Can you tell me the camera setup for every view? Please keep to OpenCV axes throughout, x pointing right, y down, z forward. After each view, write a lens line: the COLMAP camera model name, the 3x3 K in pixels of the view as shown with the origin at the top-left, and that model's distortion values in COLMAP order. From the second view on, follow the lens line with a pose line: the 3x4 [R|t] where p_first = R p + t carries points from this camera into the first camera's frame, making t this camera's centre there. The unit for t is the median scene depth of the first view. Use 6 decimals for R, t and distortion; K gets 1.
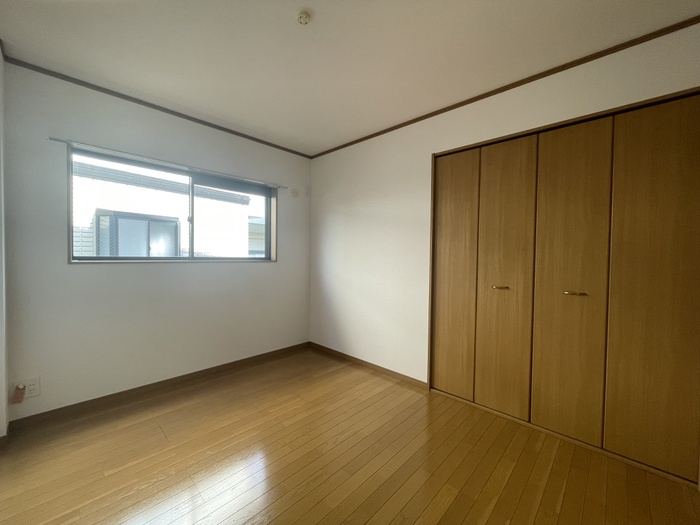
lens RADIAL K [[284.6, 0, 347.3], [0, 284.6, 263.1], [0, 0, 1]] dist [0.000236, -0.000117]
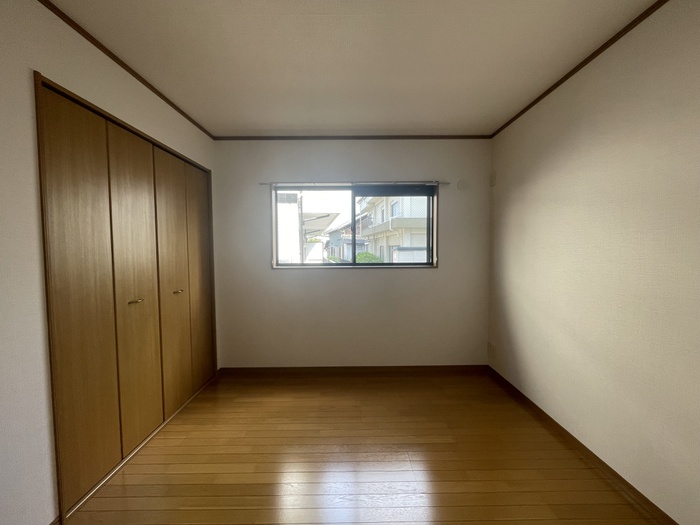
lens RADIAL K [[284.6, 0, 348.6], [0, 284.6, 265.0], [0, 0, 1]] dist [0.000236, -0.000117]
pose [[0.688901, -0.004907, -0.724839, 0.200405], [-0.002641, 0.999953, -0.009280, -0.003009], [0.724851, 0.008307, 0.688856, 0.187126]]
